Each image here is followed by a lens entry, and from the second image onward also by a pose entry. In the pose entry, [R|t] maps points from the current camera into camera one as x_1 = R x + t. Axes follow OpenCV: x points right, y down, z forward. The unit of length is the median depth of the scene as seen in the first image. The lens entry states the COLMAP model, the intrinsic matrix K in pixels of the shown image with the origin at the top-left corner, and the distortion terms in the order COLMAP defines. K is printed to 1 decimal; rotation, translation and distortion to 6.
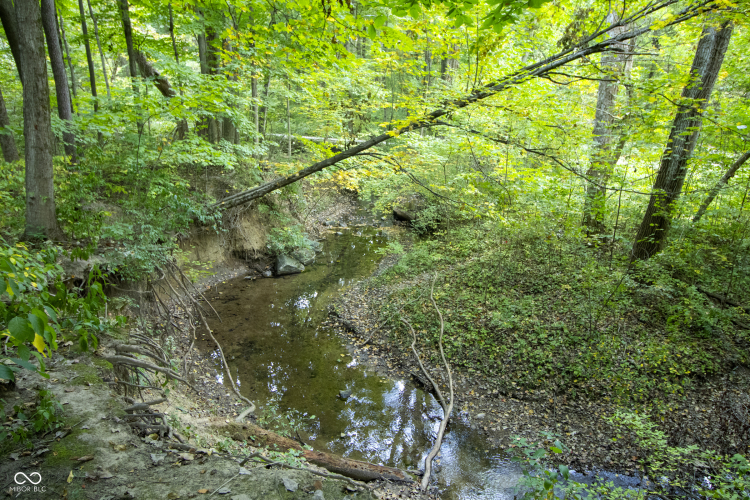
lens RADIAL K [[527.8, 0, 374.8], [0, 527.8, 251.2], [0, 0, 1]] dist [-0.003415, -0.001070]
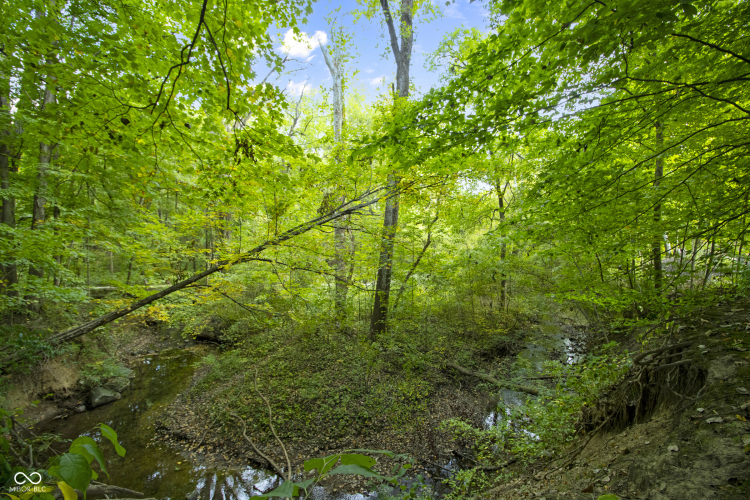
lens RADIAL K [[342.2, 0, 378.4], [0, 342.2, 245.5], [0, 0, 1]] dist [-0.022708, -0.001103]
pose [[0.829798, -0.027768, 0.557373, -0.088909], [0.192927, 0.951454, -0.239822, 0.008103], [-0.523655, 0.306536, 0.794871, 0.057897]]
